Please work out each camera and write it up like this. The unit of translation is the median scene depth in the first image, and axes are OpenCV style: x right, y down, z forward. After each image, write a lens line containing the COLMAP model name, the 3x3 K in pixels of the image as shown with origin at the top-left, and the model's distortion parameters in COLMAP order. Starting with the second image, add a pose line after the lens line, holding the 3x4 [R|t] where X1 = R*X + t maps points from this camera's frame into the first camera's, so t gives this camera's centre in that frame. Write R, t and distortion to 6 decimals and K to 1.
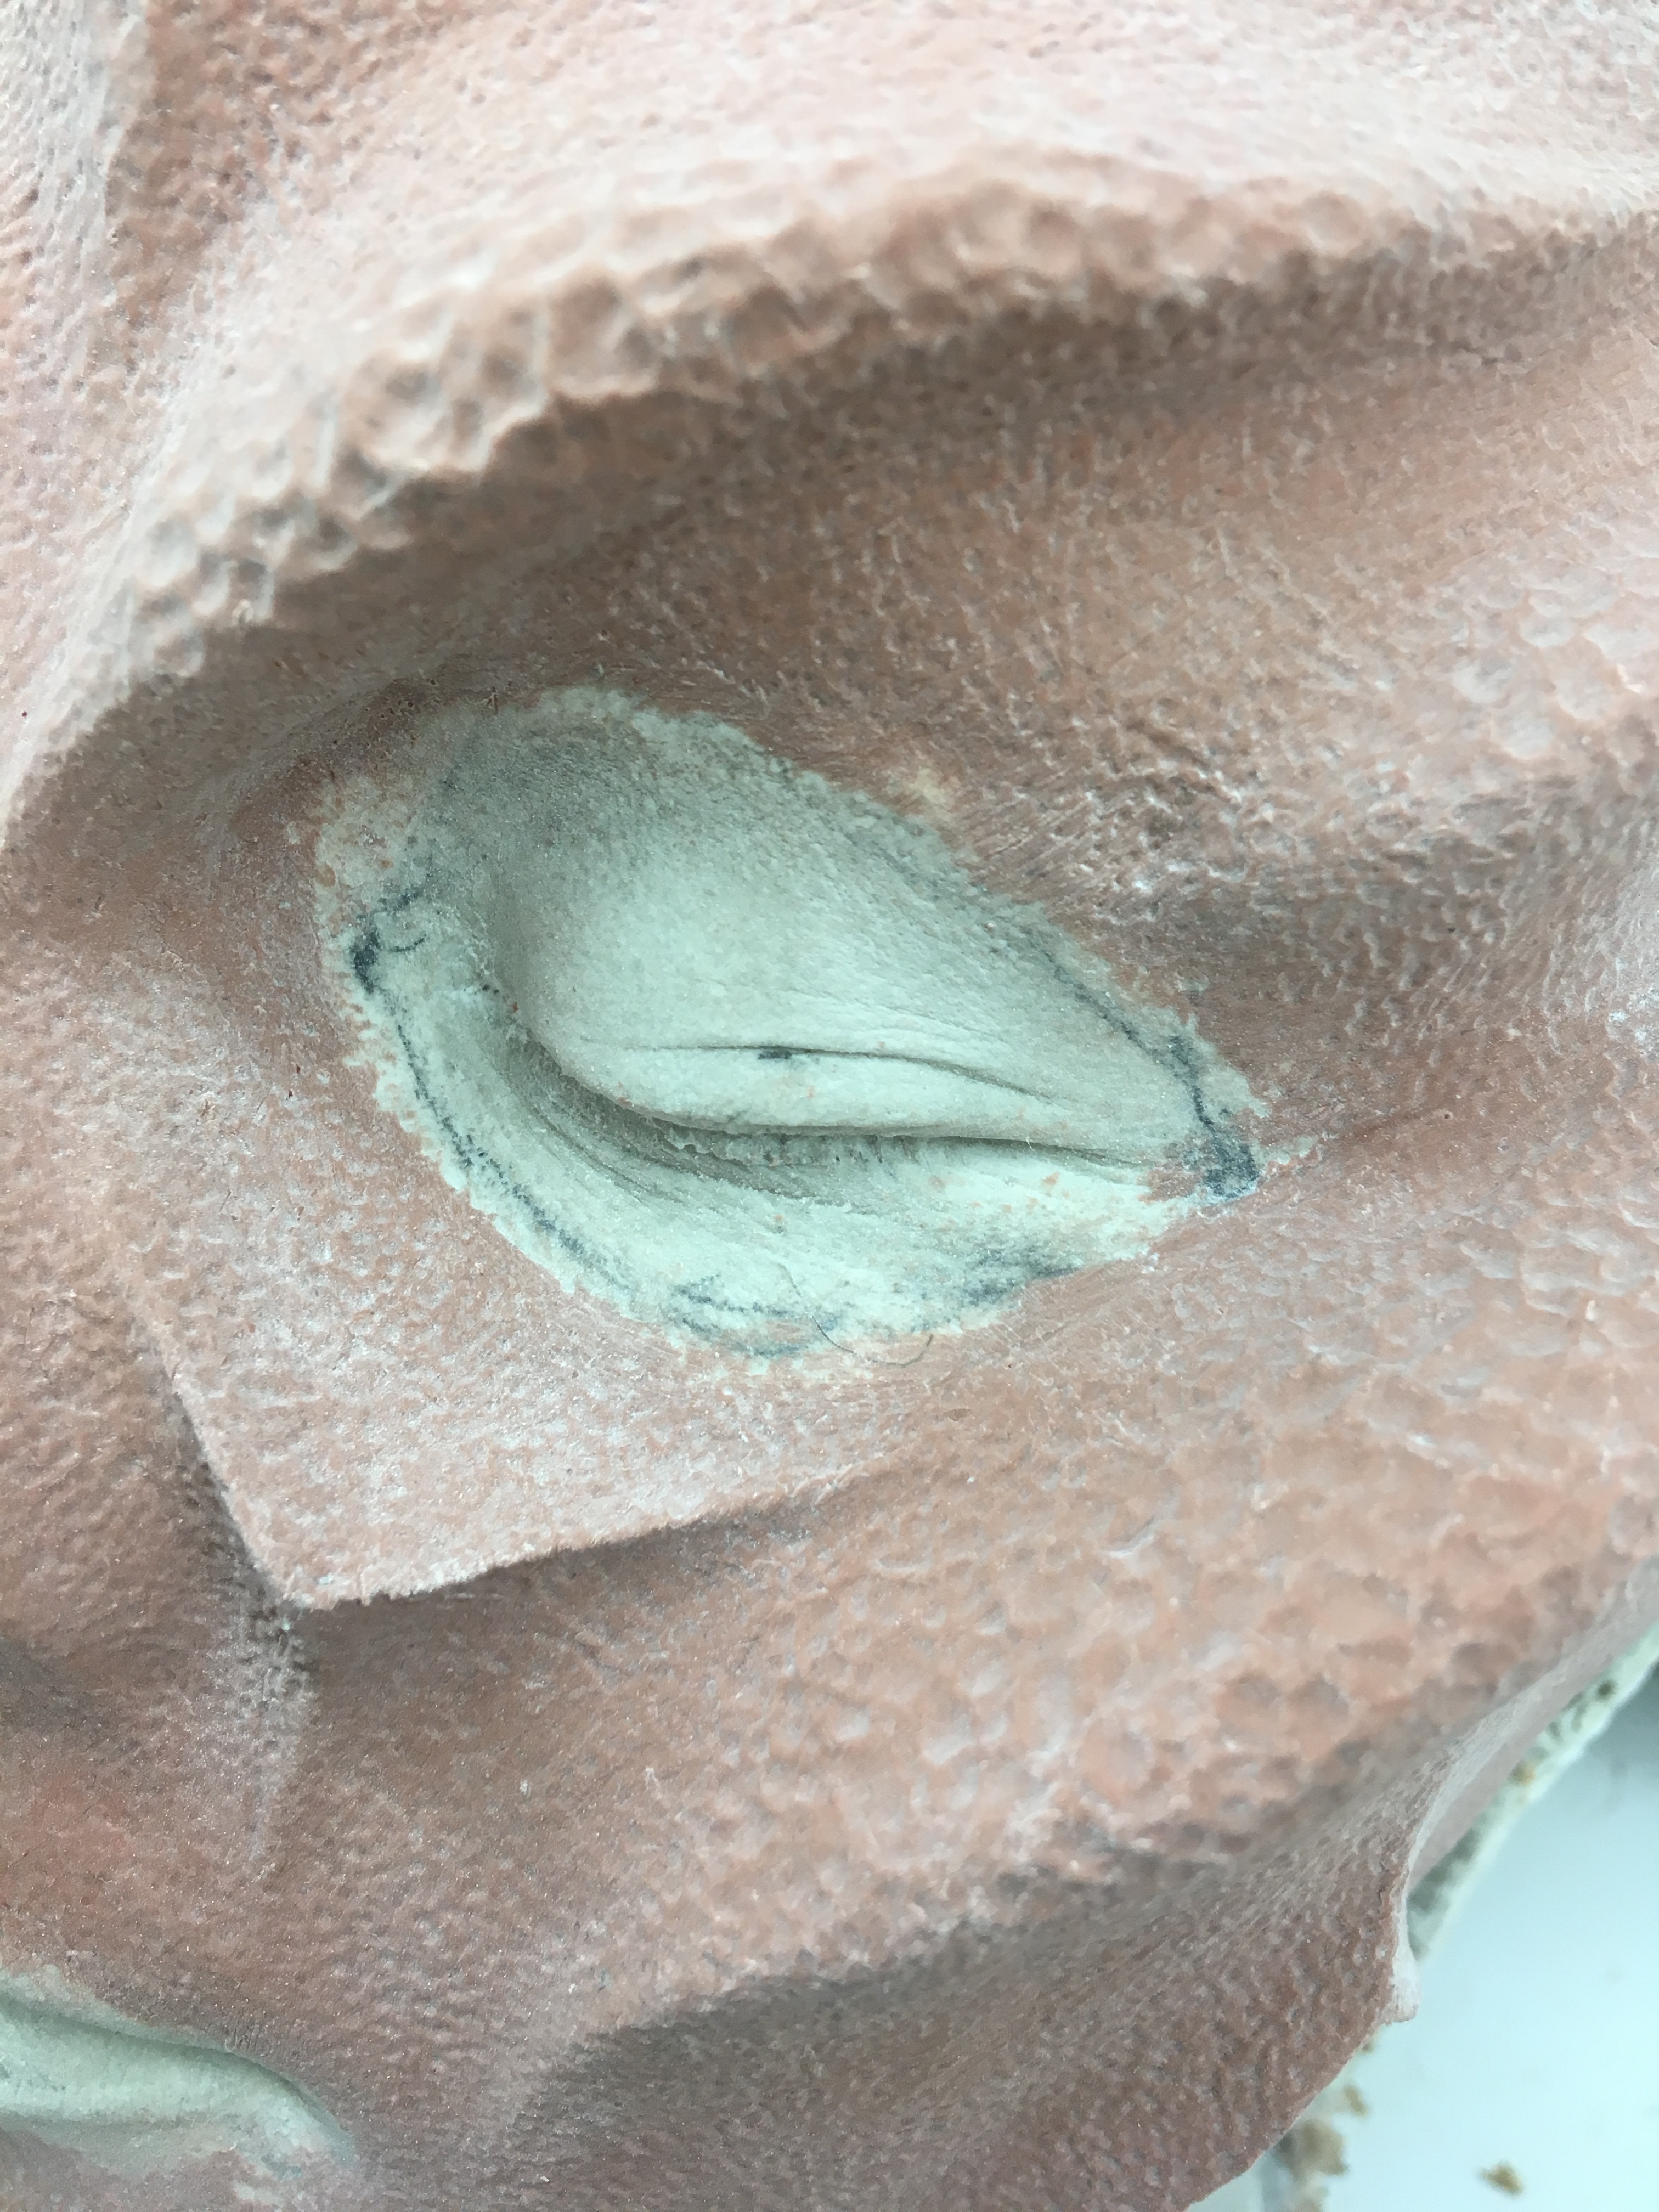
lens RADIAL K [[1930.6, 0, 831.9], [0, 1930.6, 1104.9], [0, 0, 1]] dist [0.011180, -0.011379]
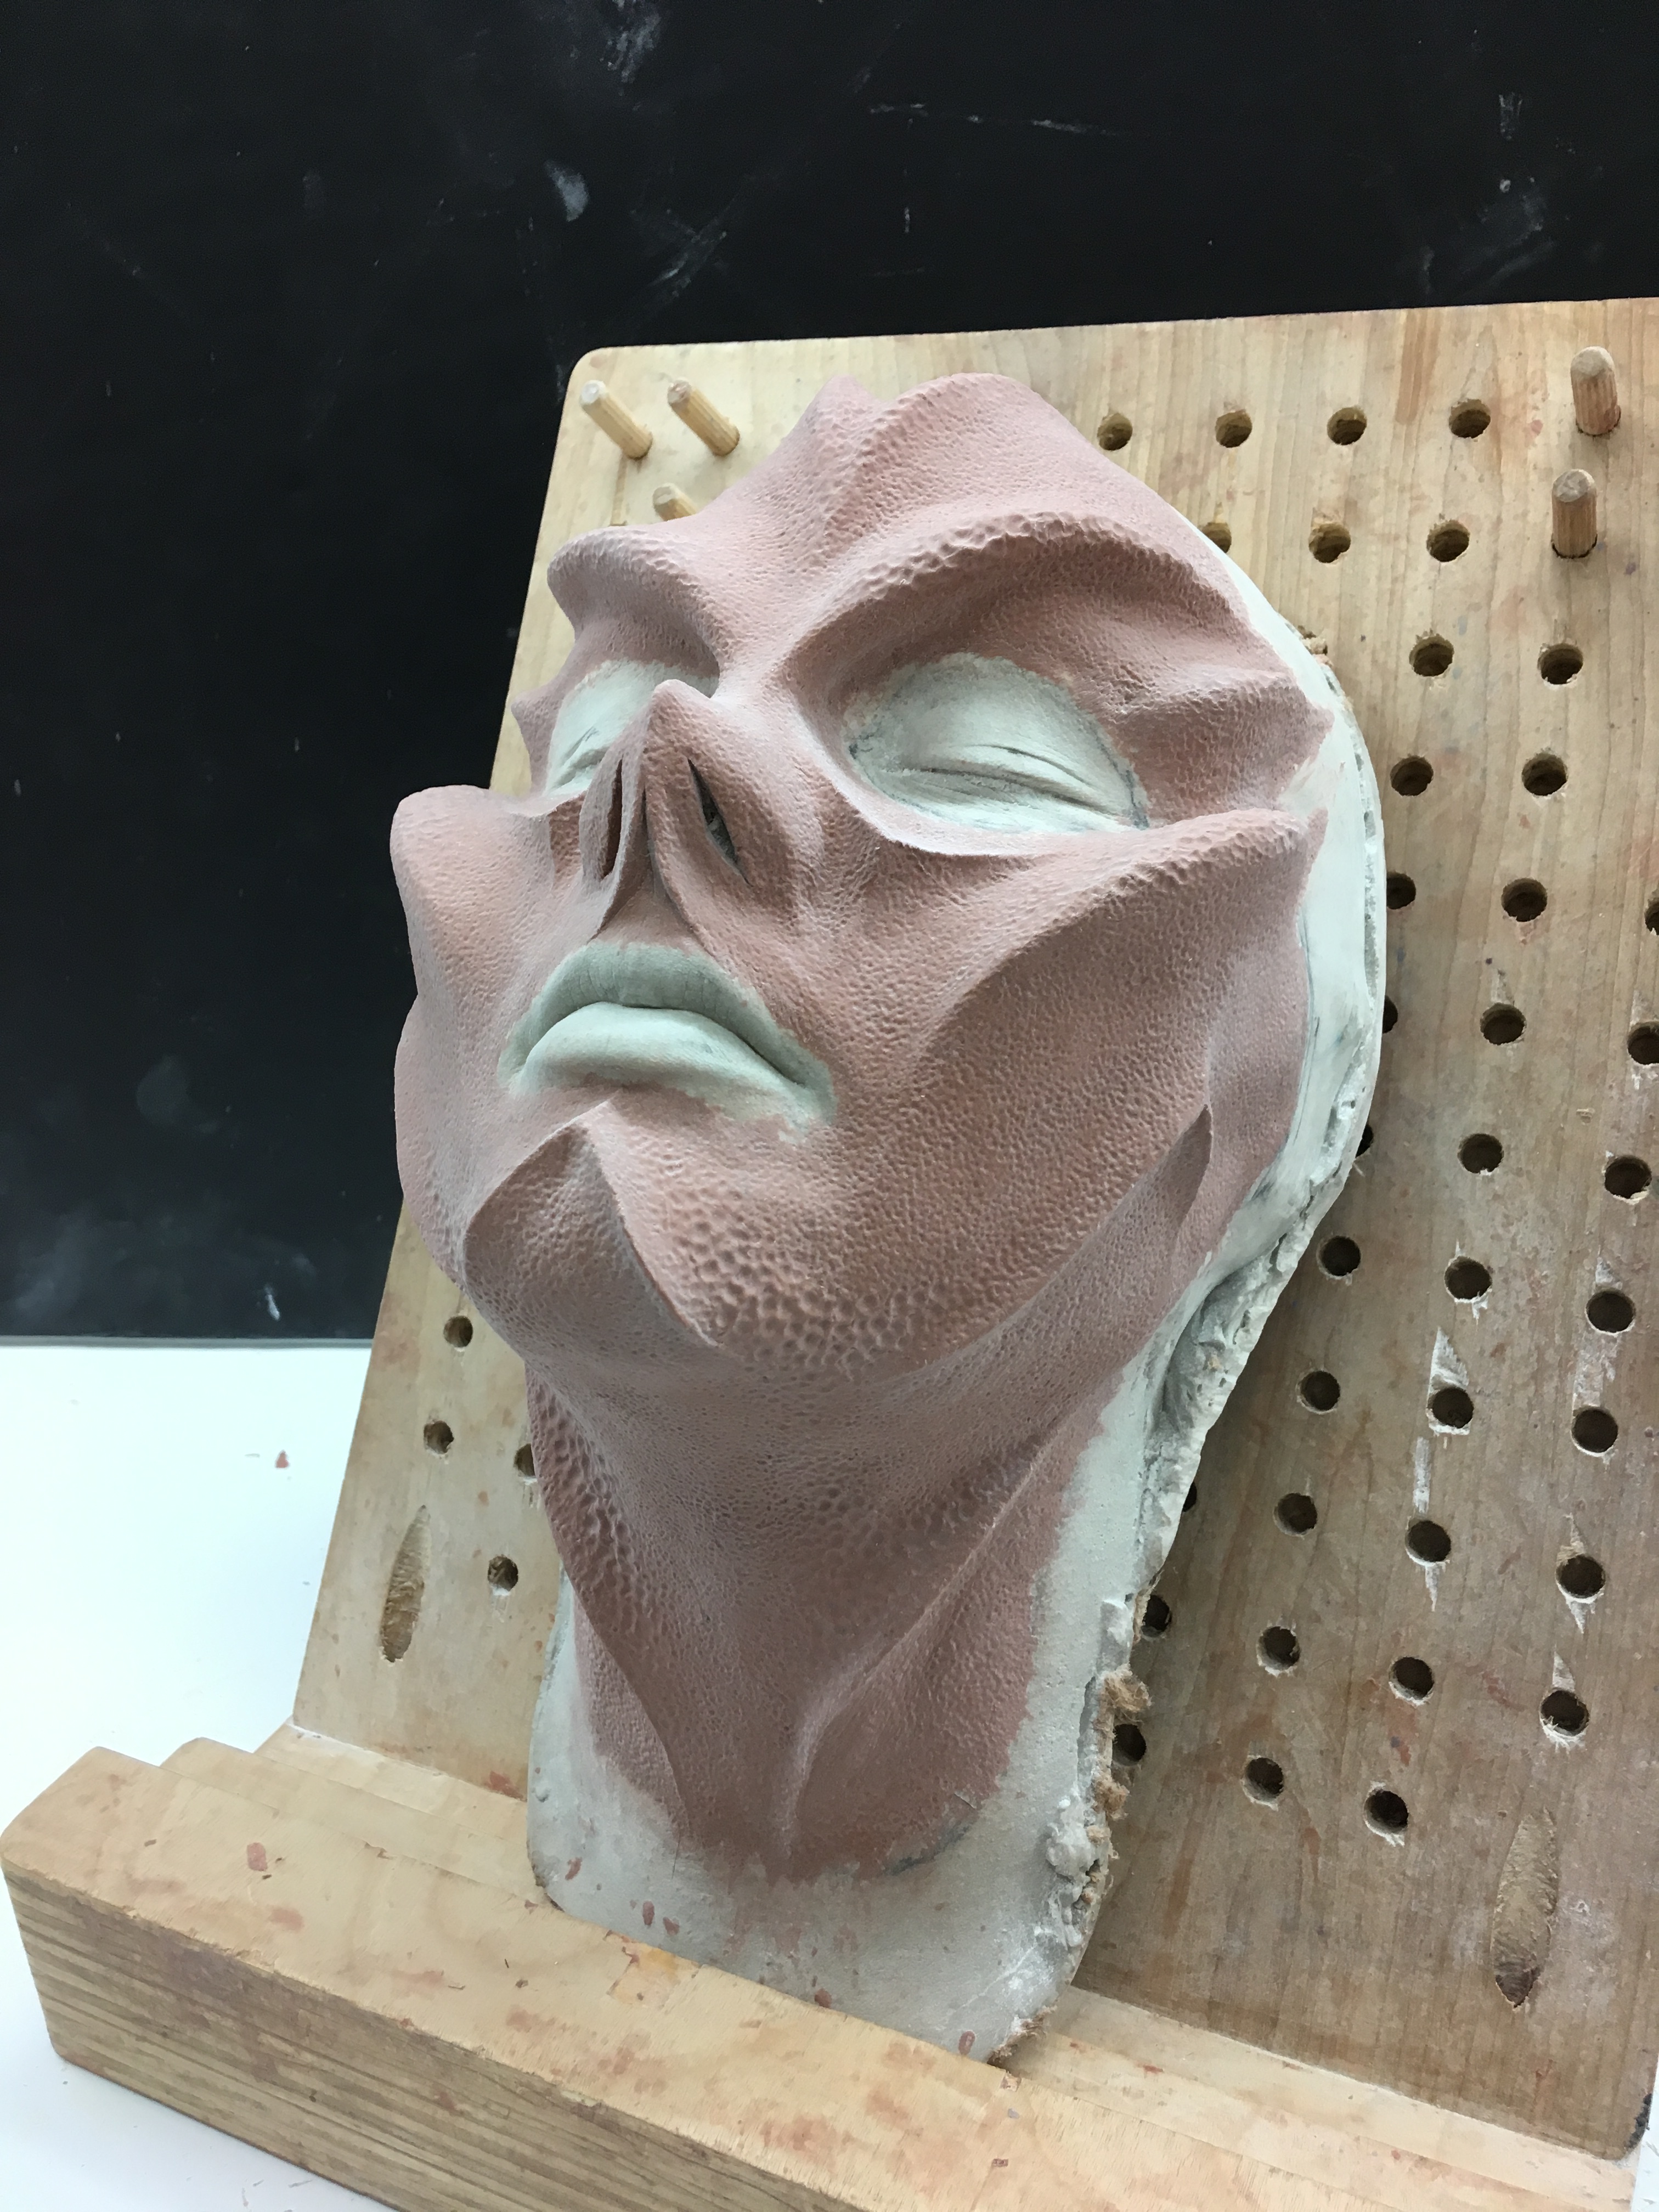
lens RADIAL K [[1930.6, 0, 828.1], [0, 1930.6, 1107.6], [0, 0, 1]] dist [0.011180, -0.011379]
pose [[0.964962, 0.149209, 0.215837, -1.000363], [-0.004140, 0.831135, -0.556056, 2.422704], [-0.262359, 0.535679, 0.802631, -1.279412]]
